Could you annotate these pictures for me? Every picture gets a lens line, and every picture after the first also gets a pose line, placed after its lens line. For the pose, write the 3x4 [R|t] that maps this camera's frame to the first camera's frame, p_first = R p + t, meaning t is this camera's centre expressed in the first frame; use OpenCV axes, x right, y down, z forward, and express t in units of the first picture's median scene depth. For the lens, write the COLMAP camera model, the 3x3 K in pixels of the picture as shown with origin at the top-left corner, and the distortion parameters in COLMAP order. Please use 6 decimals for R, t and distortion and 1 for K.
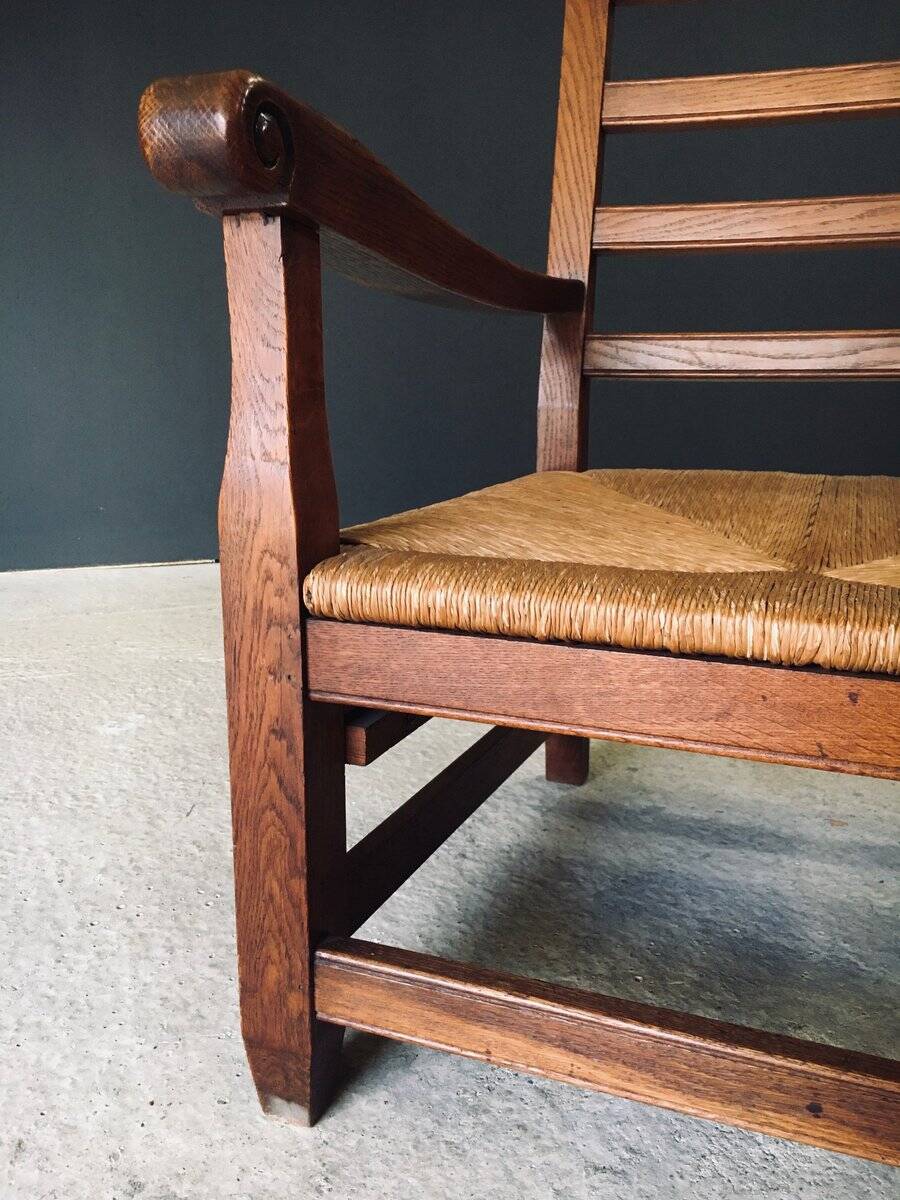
lens RADIAL K [[1022.0, 0, 450.0], [0, 1022.0, 600.0], [0, 0, 1]] dist [0.081294, -0.118344]
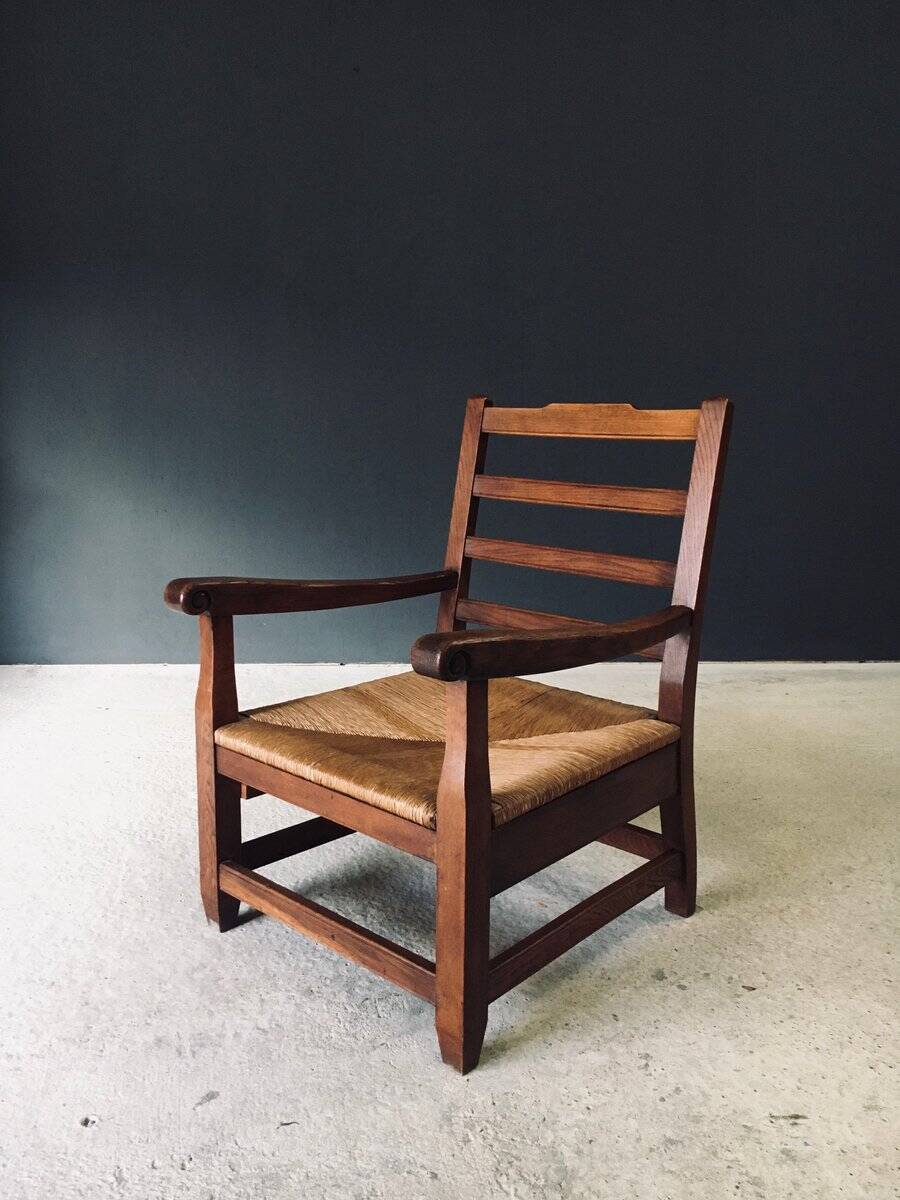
lens RADIAL K [[1049.4, 0, 450.0], [0, 1049.4, 600.0], [0, 0, 1]] dist [0.085378, -0.127713]
pose [[0.930850, 0.077544, -0.357079, 1.077858], [-0.090717, 0.995671, -0.020263, -0.279016], [0.353962, 0.051255, 0.933854, -1.127416]]
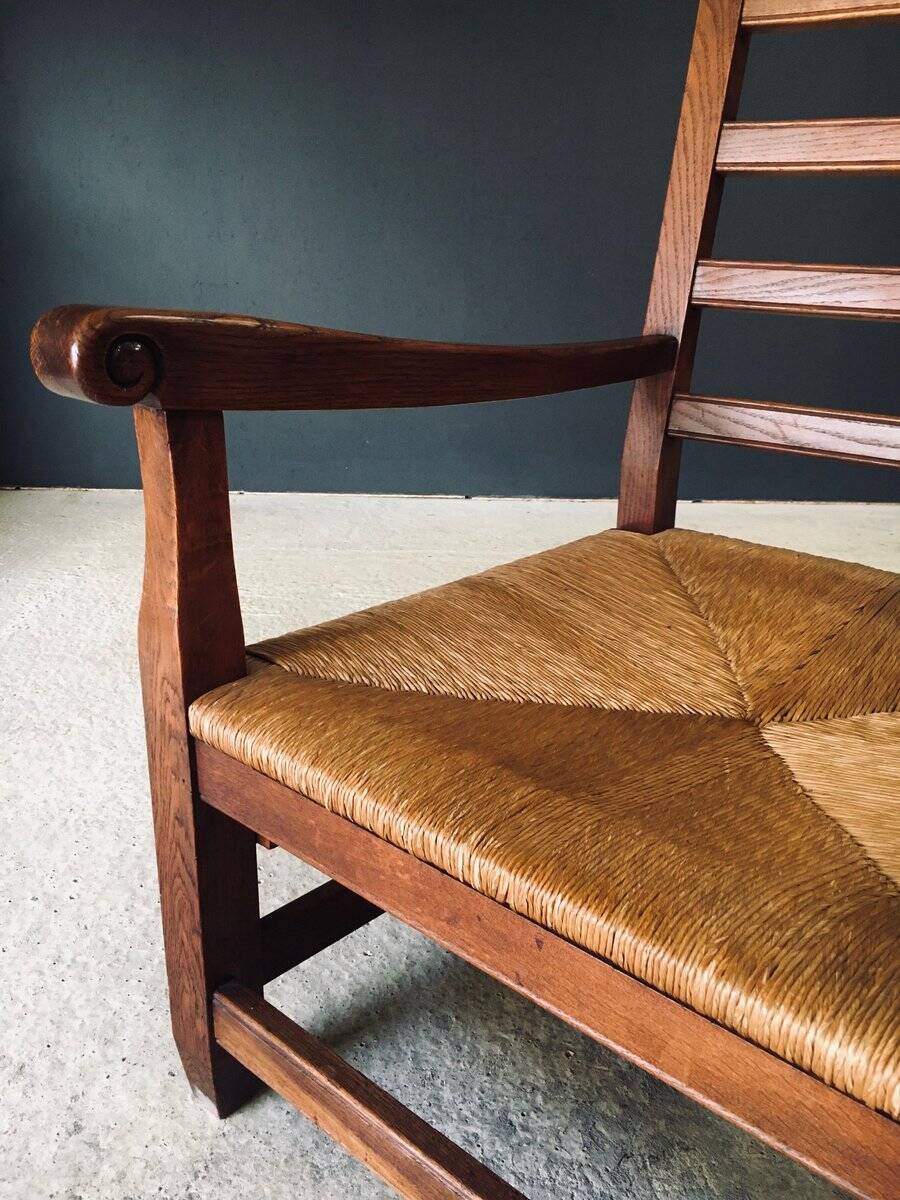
lens RADIAL K [[1022.0, 0, 450.0], [0, 1022.0, 600.0], [0, 0, 1]] dist [0.081294, -0.118344]
pose [[0.937361, 0.127896, -0.324033, 0.354416], [-0.089217, 0.987281, 0.131596, -0.227360], [0.336742, -0.094443, 0.936849, 0.003790]]
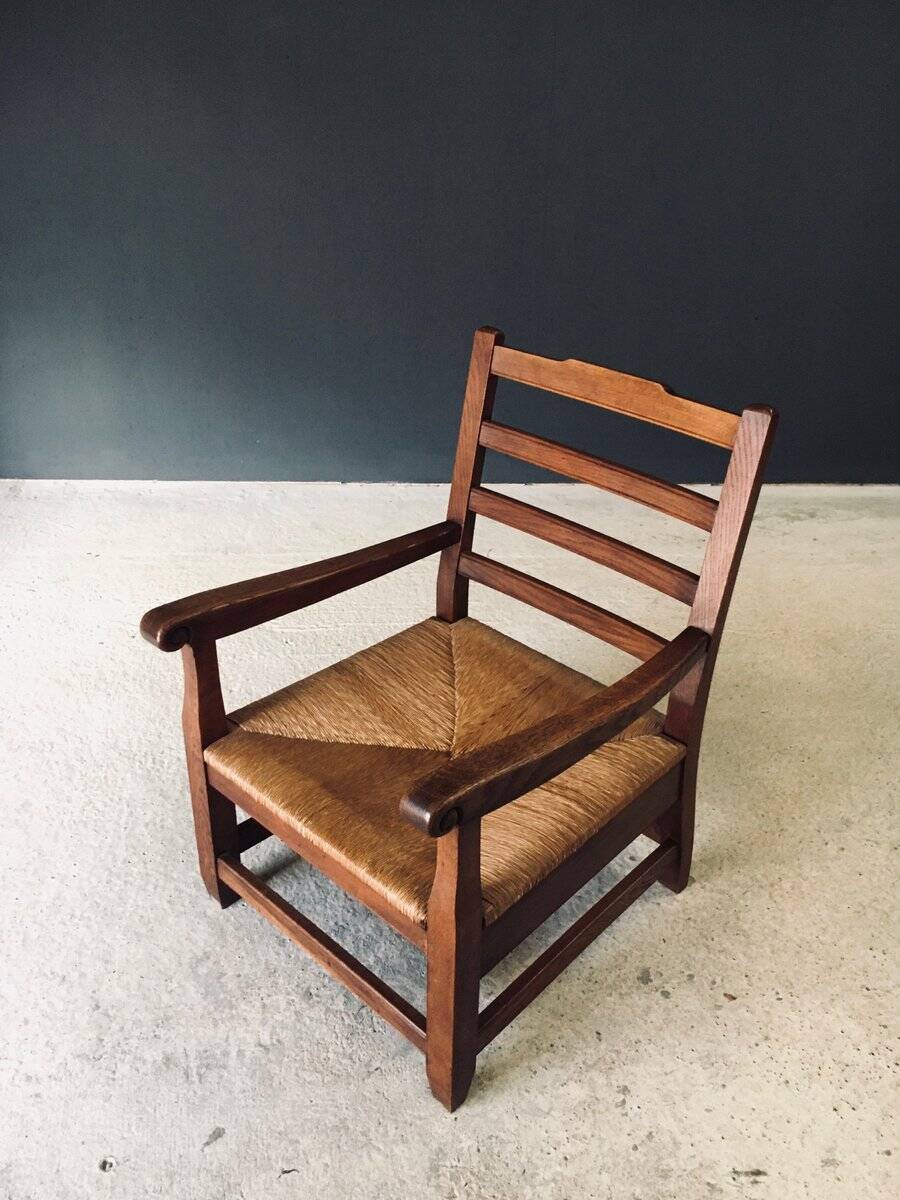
lens RADIAL K [[1090.3, 0, 450.0], [0, 1090.3, 600.0], [0, 0, 1]] dist [0.089677, -0.134074]
pose [[0.923565, 0.207243, -0.322612, 0.972412], [-0.103030, 0.944541, 0.311811, -1.007973], [0.369341, -0.254739, 0.893697, -0.958350]]
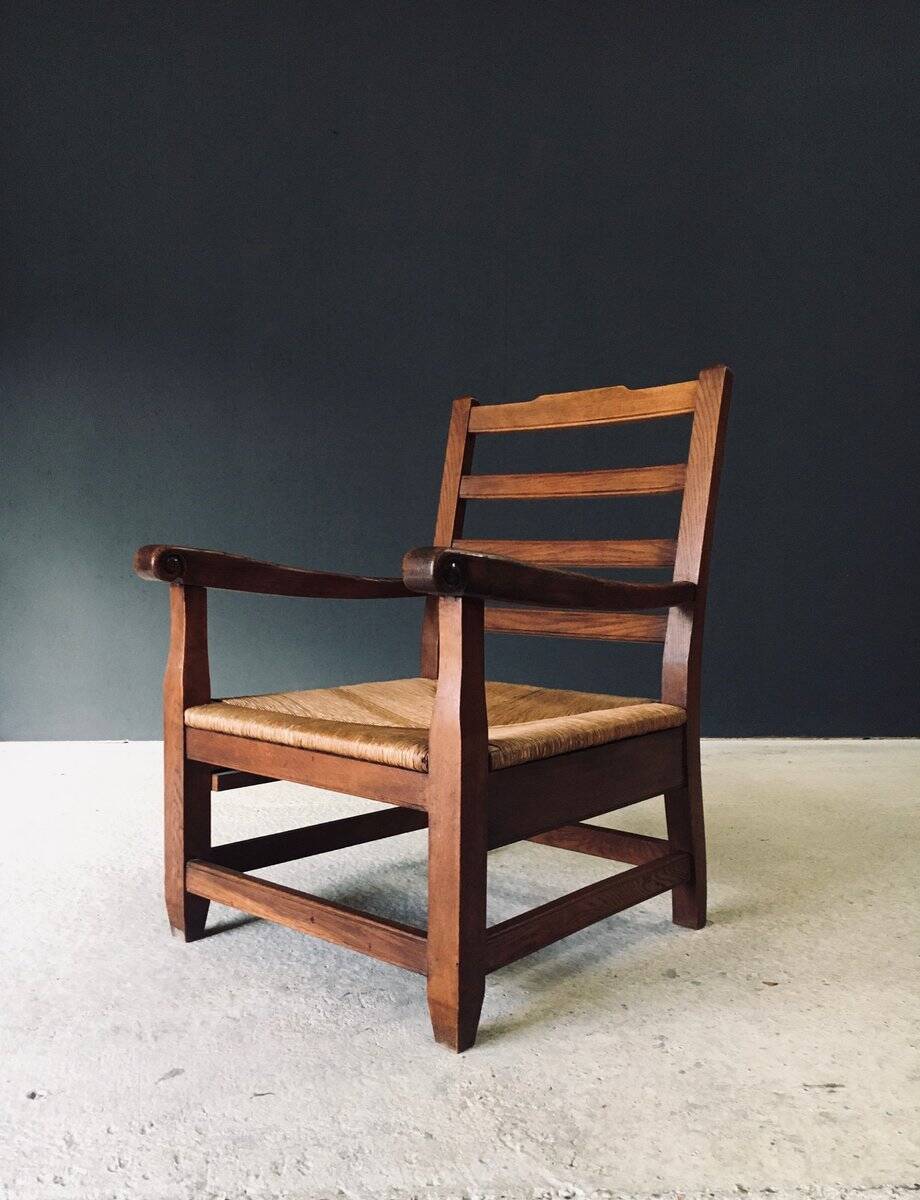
lens RADIAL K [[1096.4, 0, 438.7], [0, 1096.4, 644.0], [0, 0, 1]] dist [0.086147, -0.129022]
pose [[0.936025, 0.036427, -0.350044, 1.055785], [-0.087480, 0.987494, -0.131161, 0.087848], [0.340889, 0.153392, 0.927505, -1.060552]]
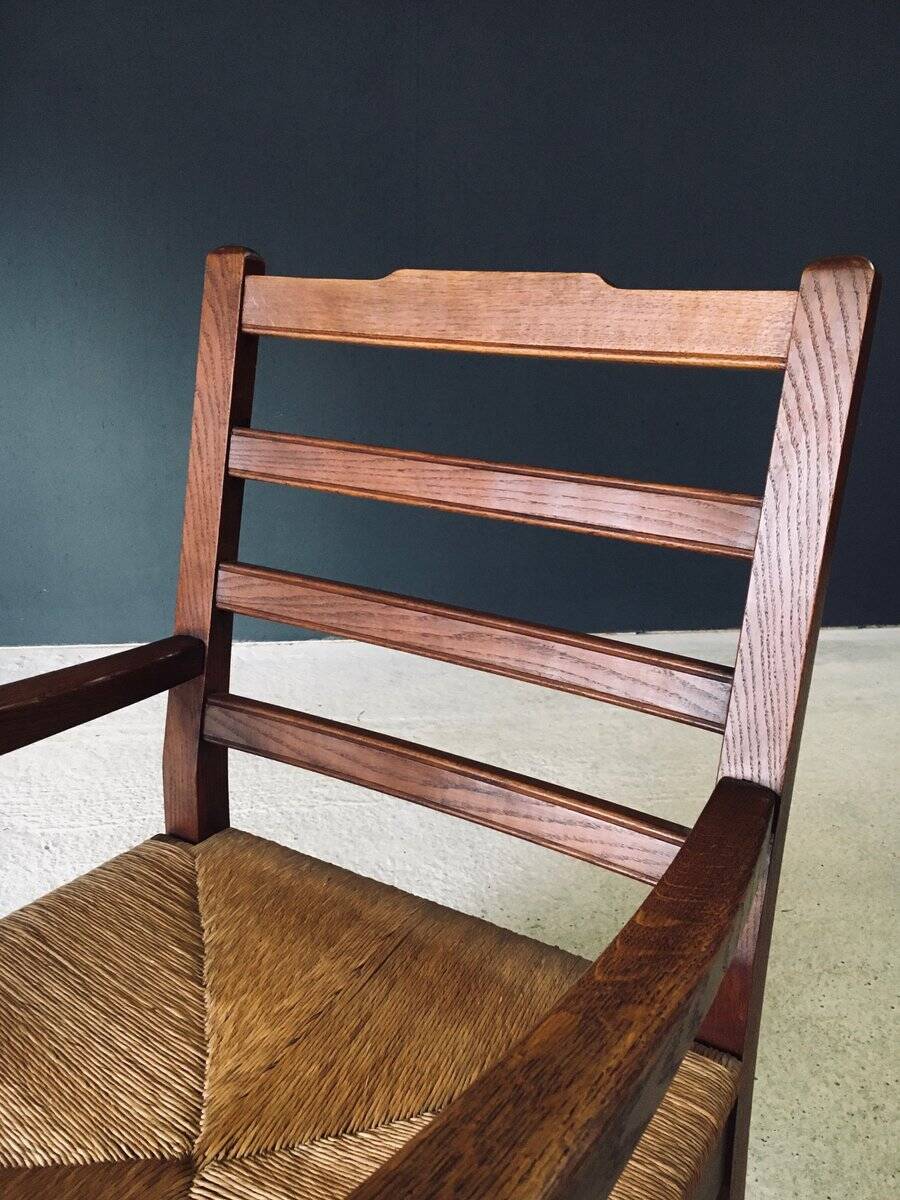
lens RADIAL K [[1069.8, 0, 450.0], [0, 1069.8, 600.0], [0, 0, 1]] dist [0.087796, -0.133432]
pose [[0.984058, 0.076378, -0.160611, 0.636018], [-0.064488, 0.994866, 0.077989, -0.561558], [0.165743, -0.066388, 0.983932, 0.137807]]
